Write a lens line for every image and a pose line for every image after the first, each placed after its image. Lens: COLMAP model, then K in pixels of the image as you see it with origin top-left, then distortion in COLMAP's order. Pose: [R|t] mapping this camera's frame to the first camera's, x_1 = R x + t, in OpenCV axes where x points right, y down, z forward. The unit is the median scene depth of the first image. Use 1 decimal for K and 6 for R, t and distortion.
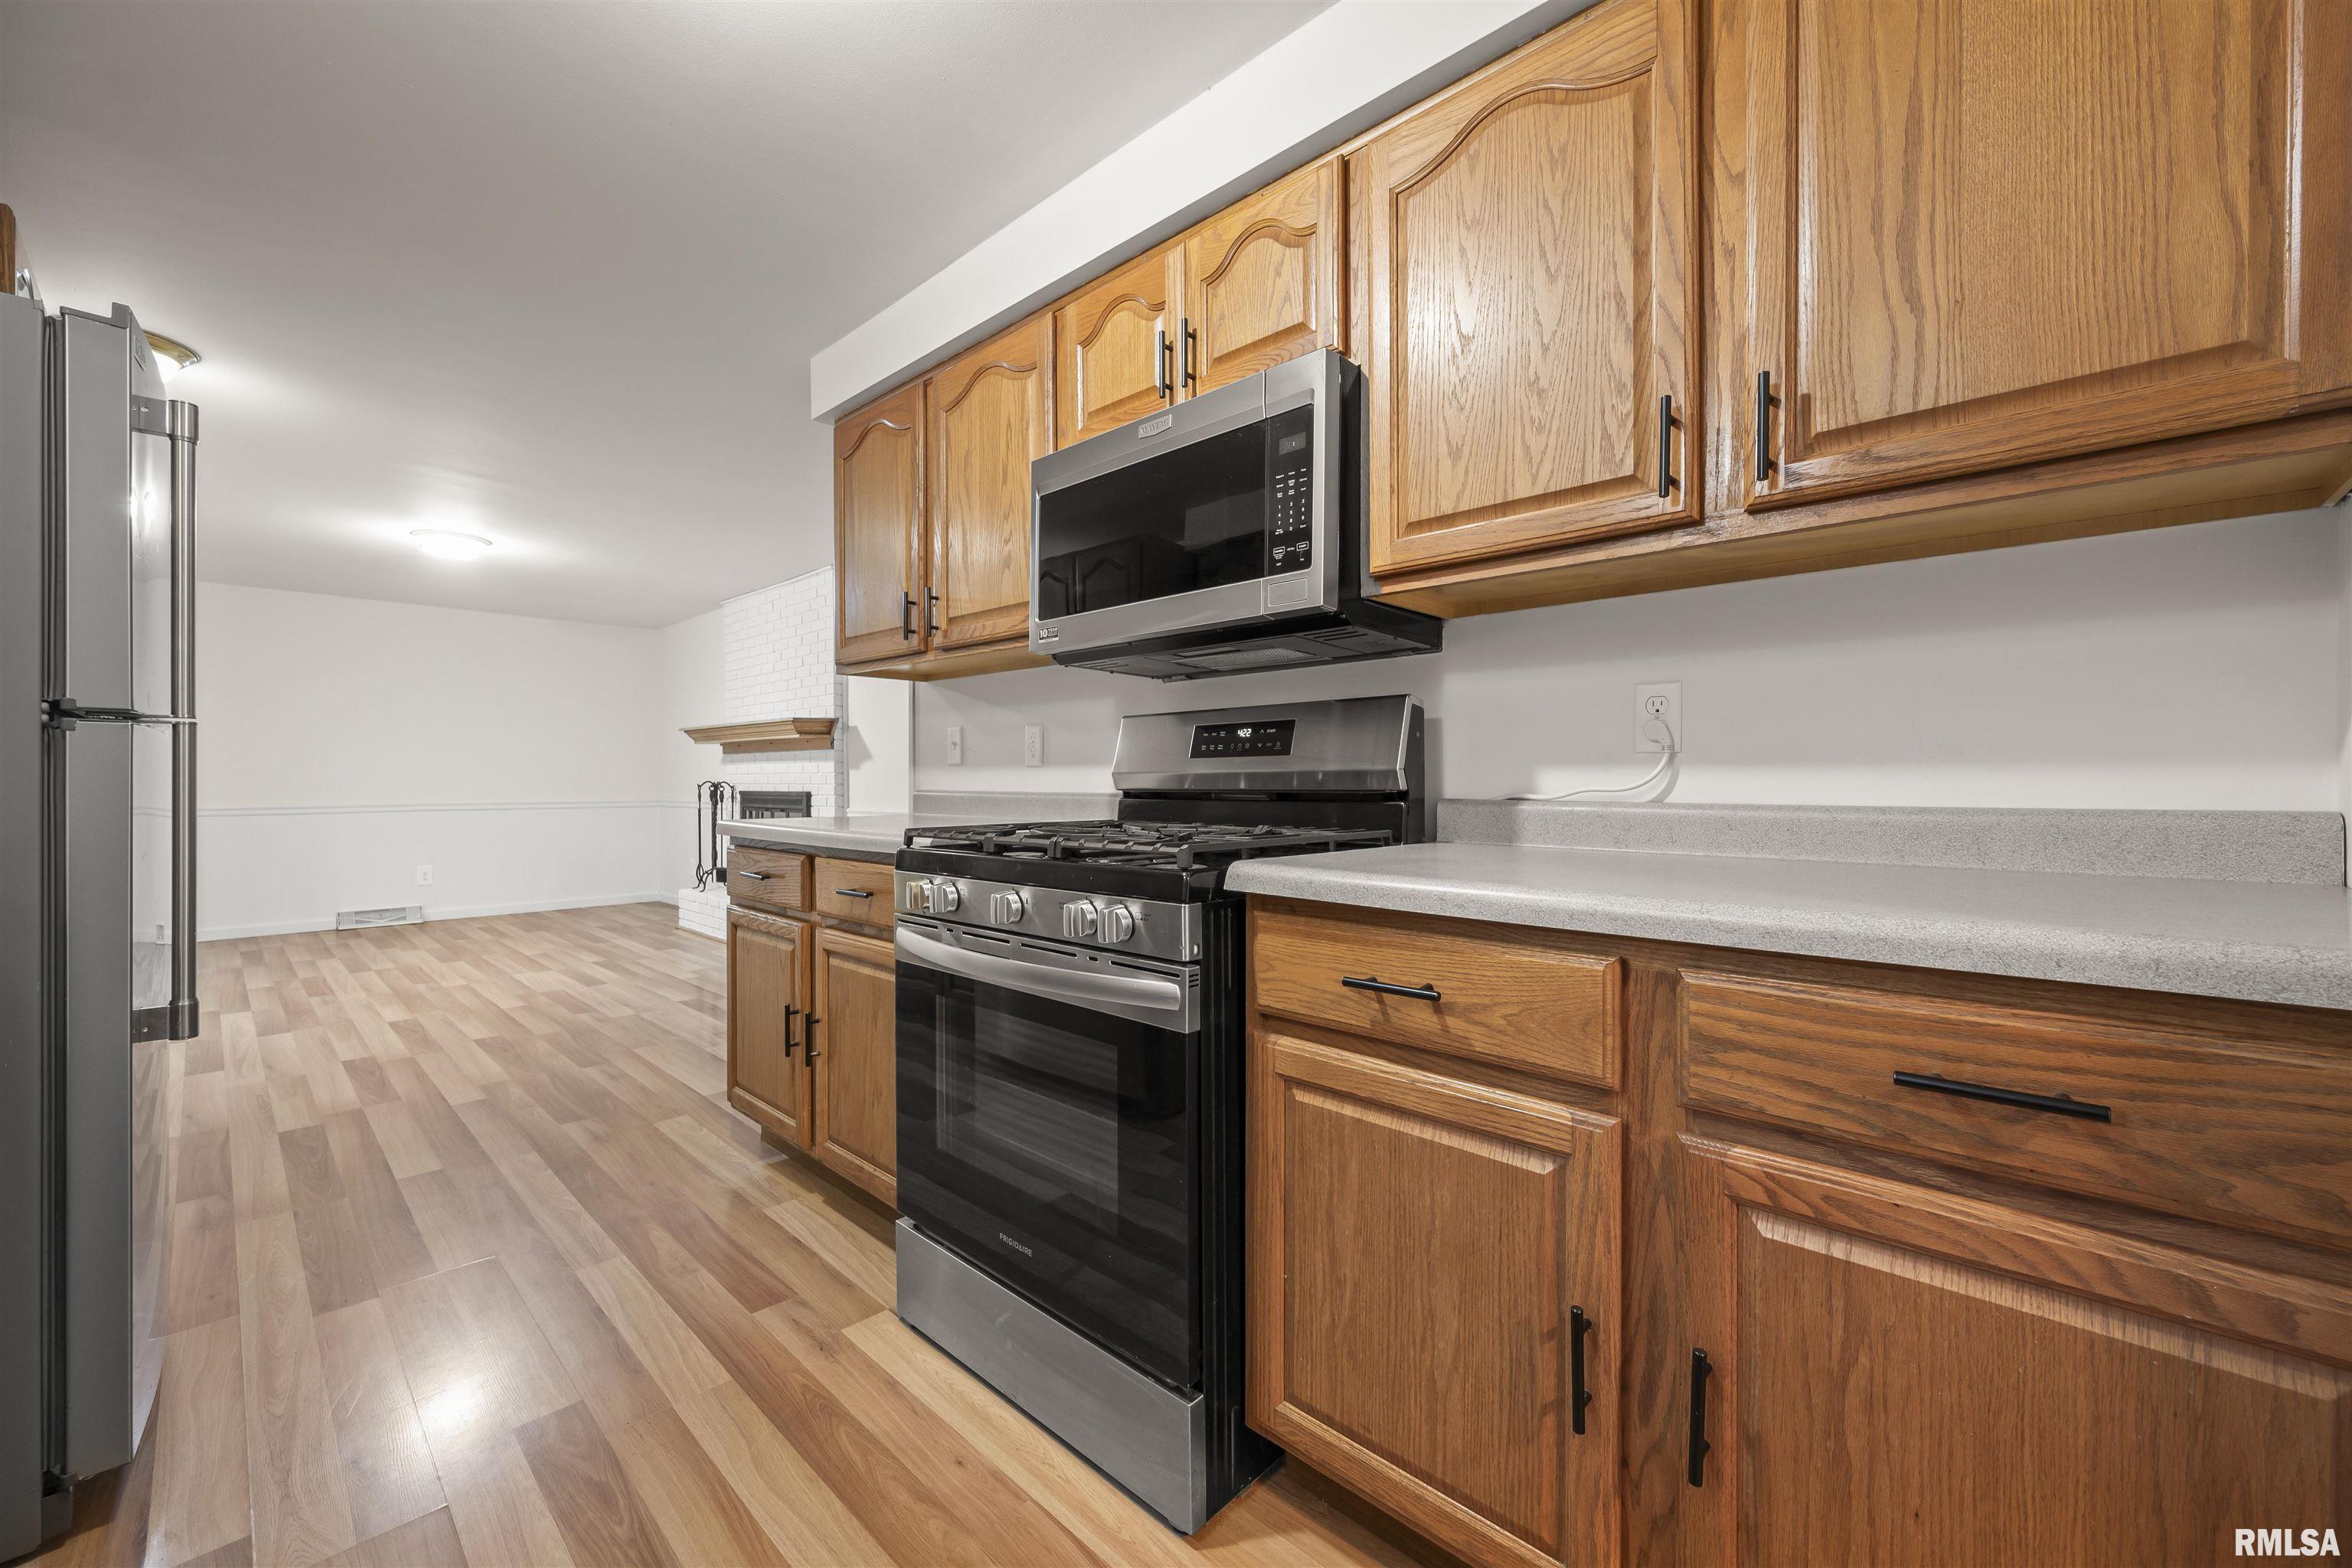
lens RADIAL K [[918.5, 0, 1182.6], [0, 918.5, 771.2], [0, 0, 1]] dist [0.000125, -0.000748]
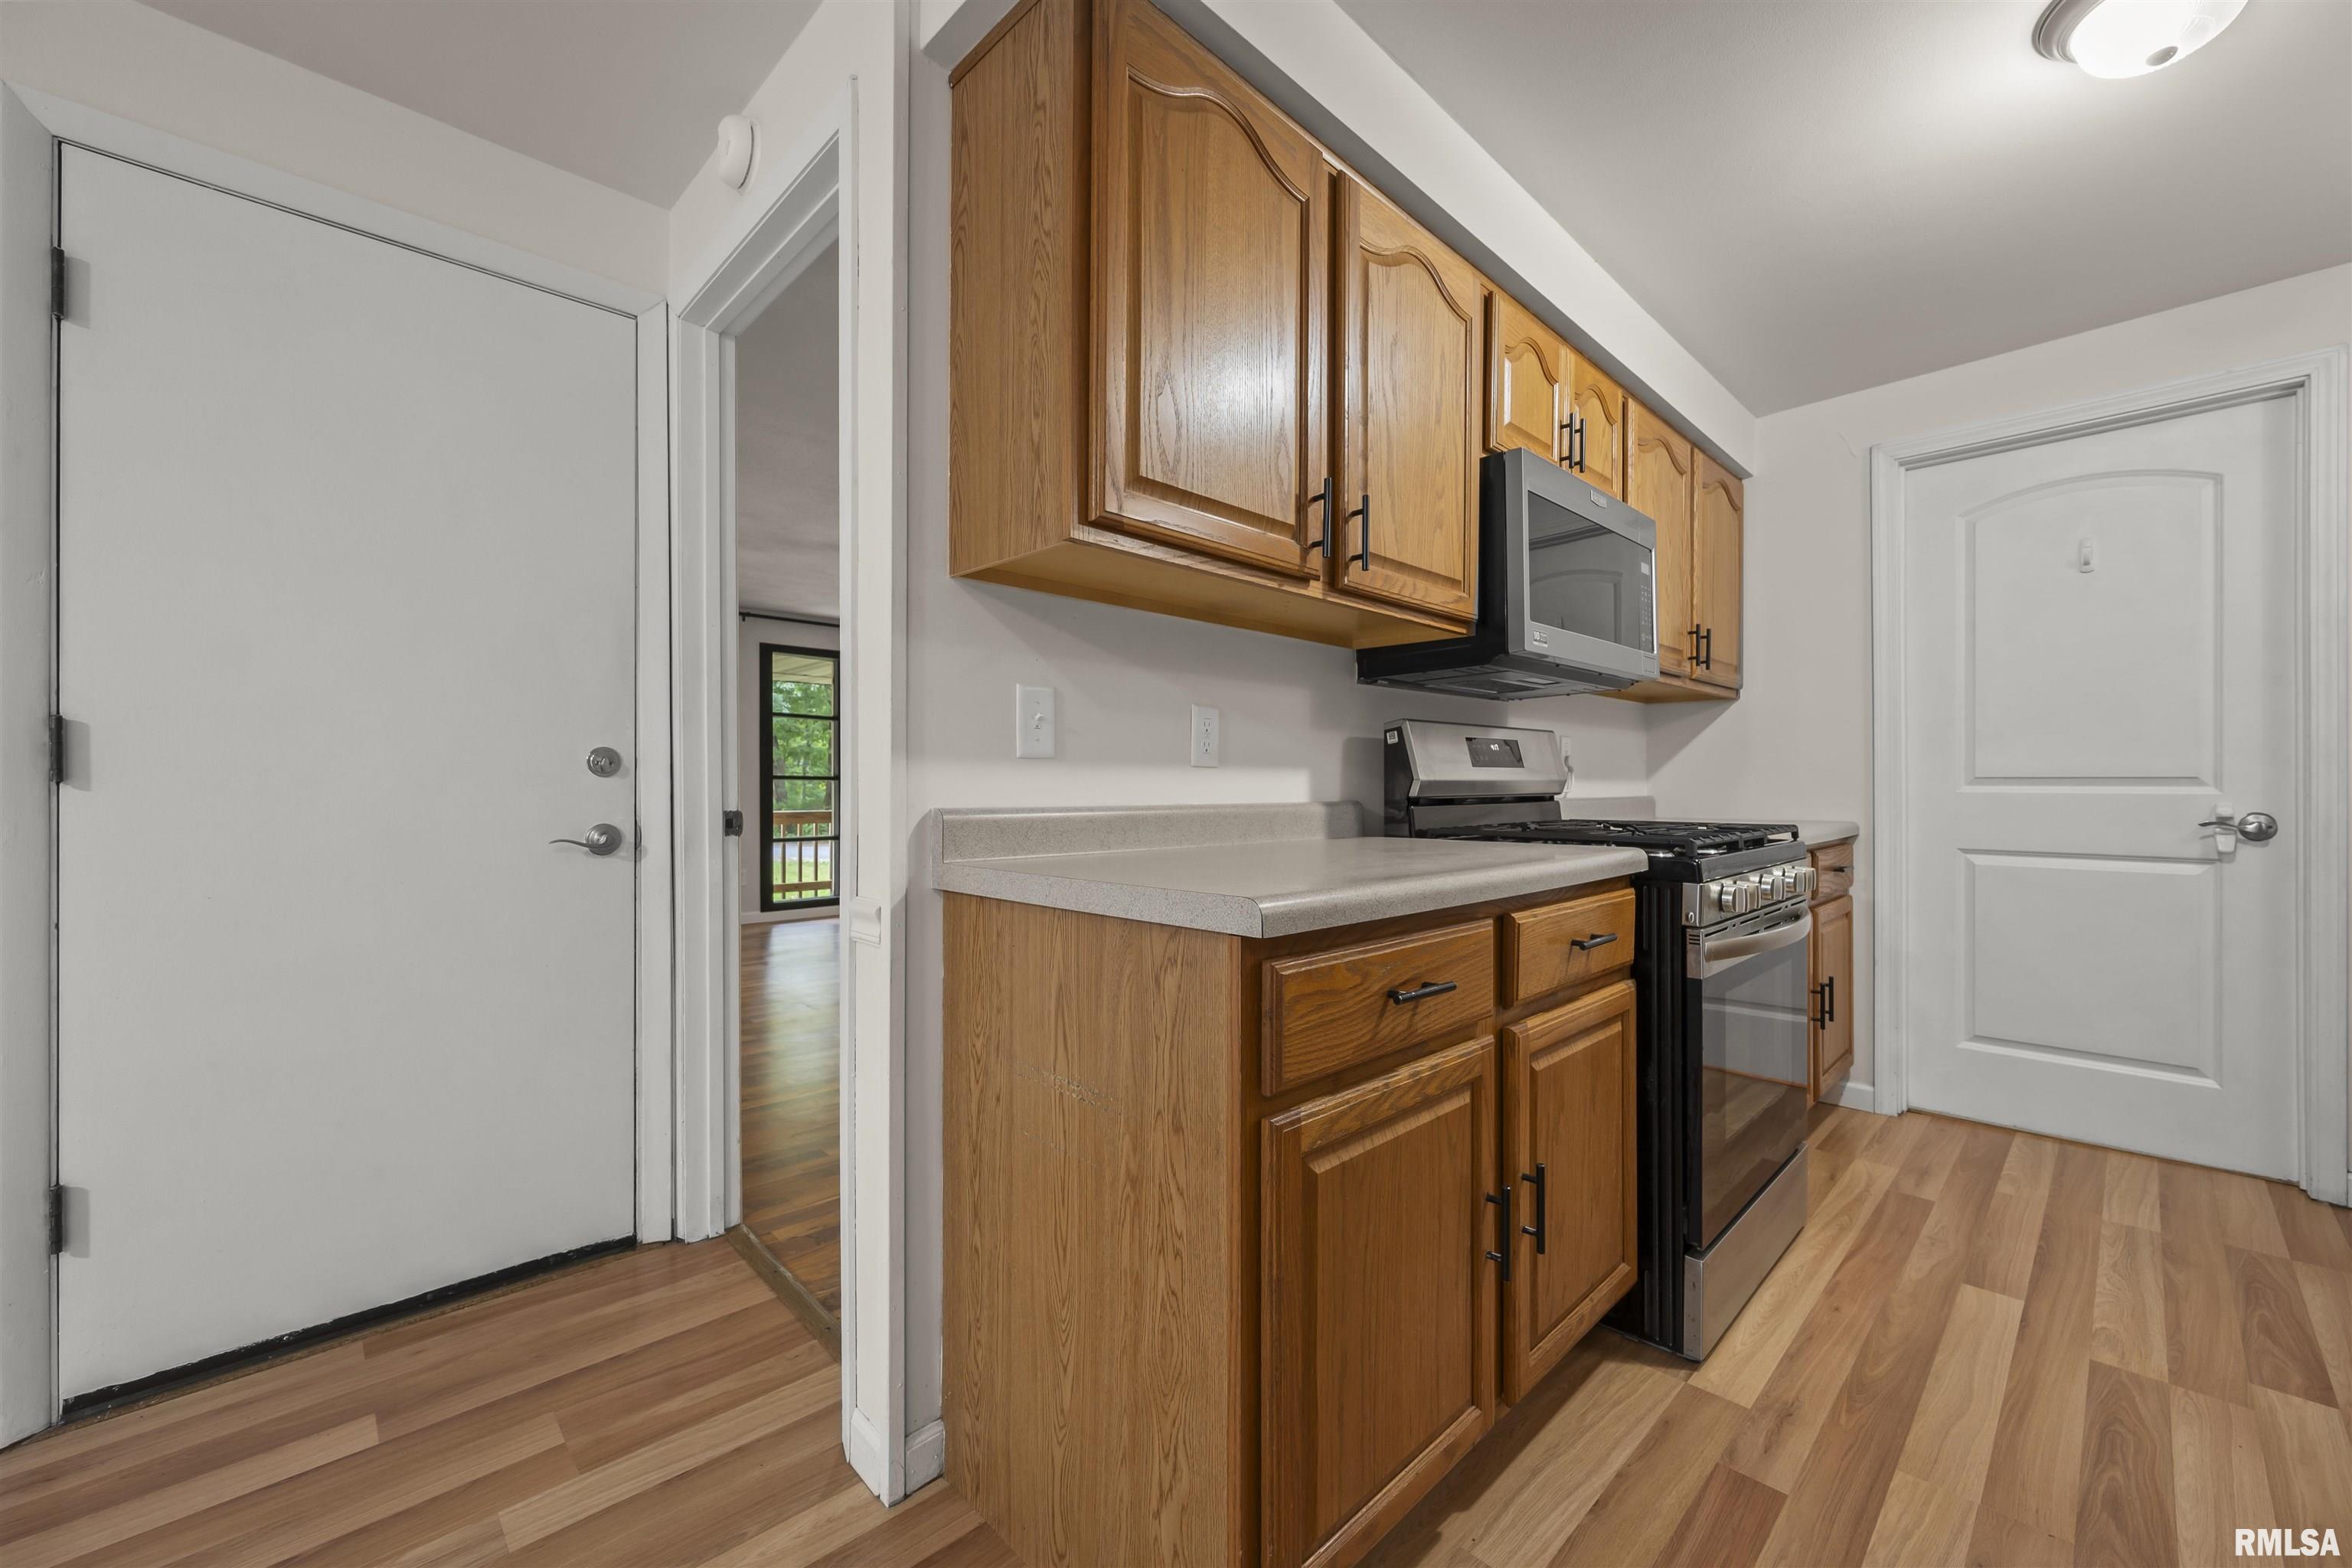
lens RADIAL K [[918.5, 0, 1183.8], [0, 918.5, 778.2], [0, 0, 1]] dist [0.000125, -0.000748]
pose [[0.046248, 0.020293, 0.998724, -1.321526], [-0.003095, 0.999792, -0.020171, 0.026013], [-0.998925, -0.002158, 0.046301, 1.541640]]
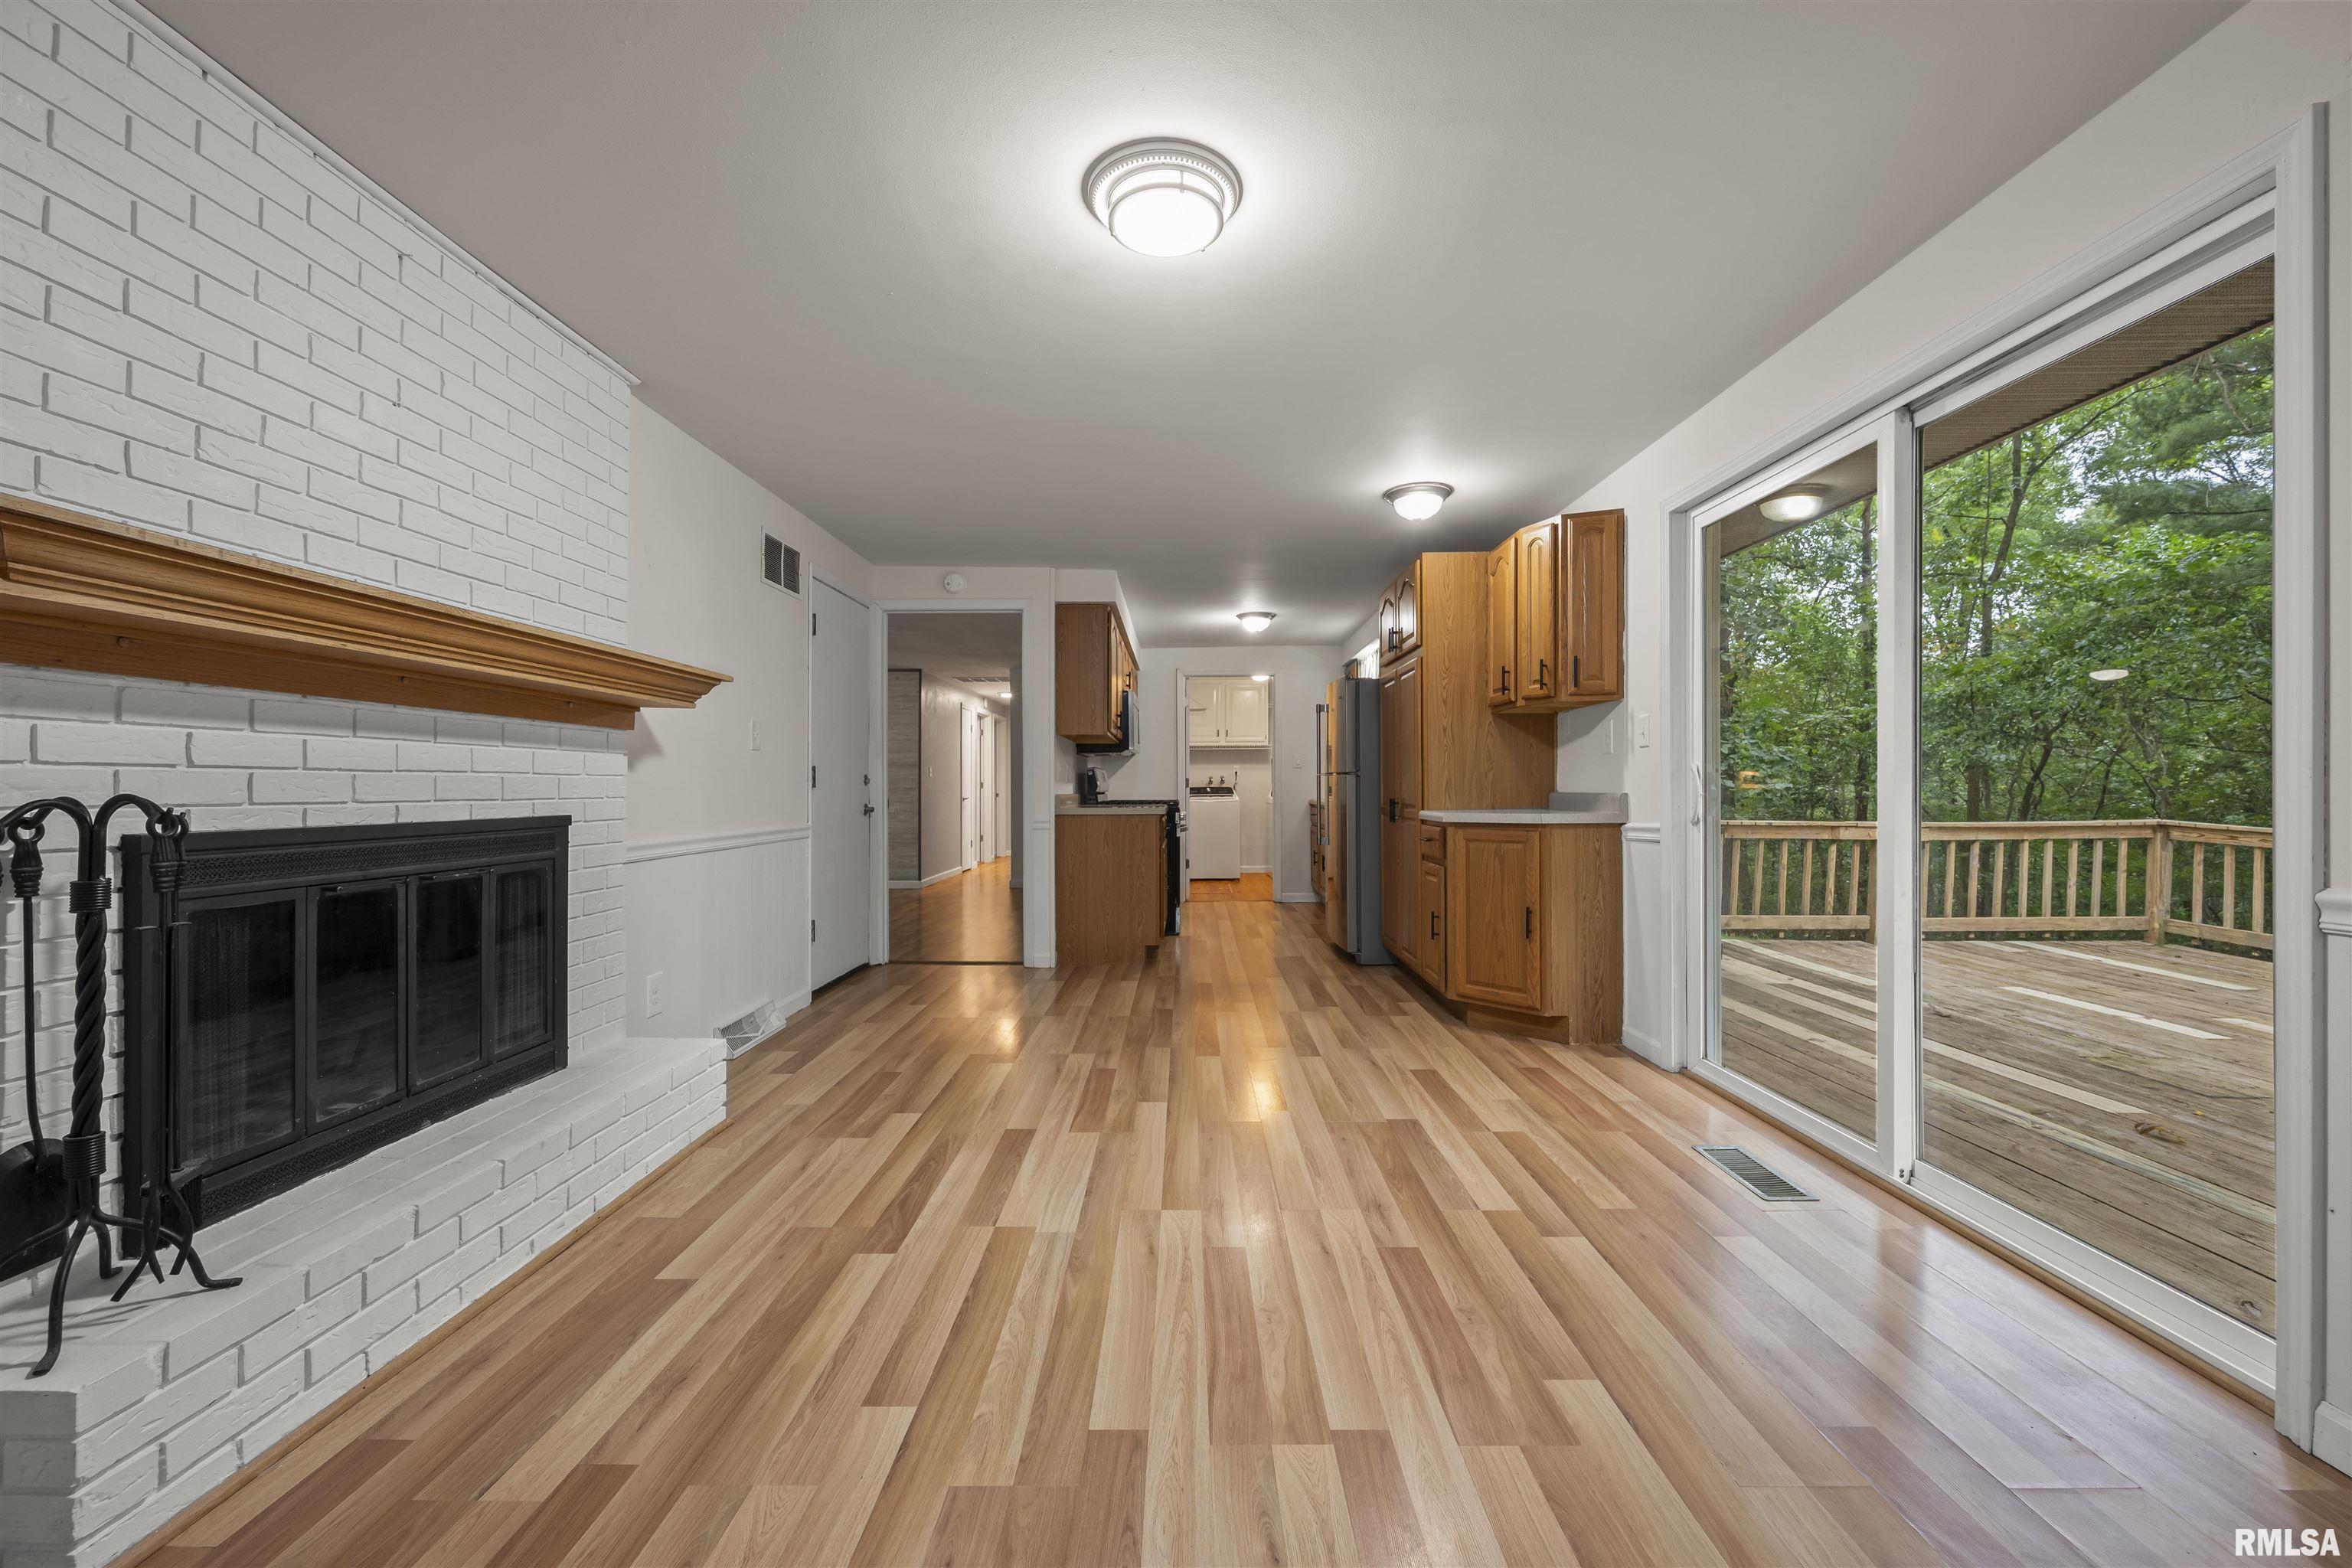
lens RADIAL K [[918.5, 0, 1185.7], [0, 918.5, 786.7], [0, 0, 1]] dist [0.000125, -0.000748]
pose [[-0.680146, 0.025109, 0.732646, -3.156723], [0.019087, 0.999681, -0.016541, 0.076744], [-0.732828, 0.002734, -0.680409, 3.643090]]
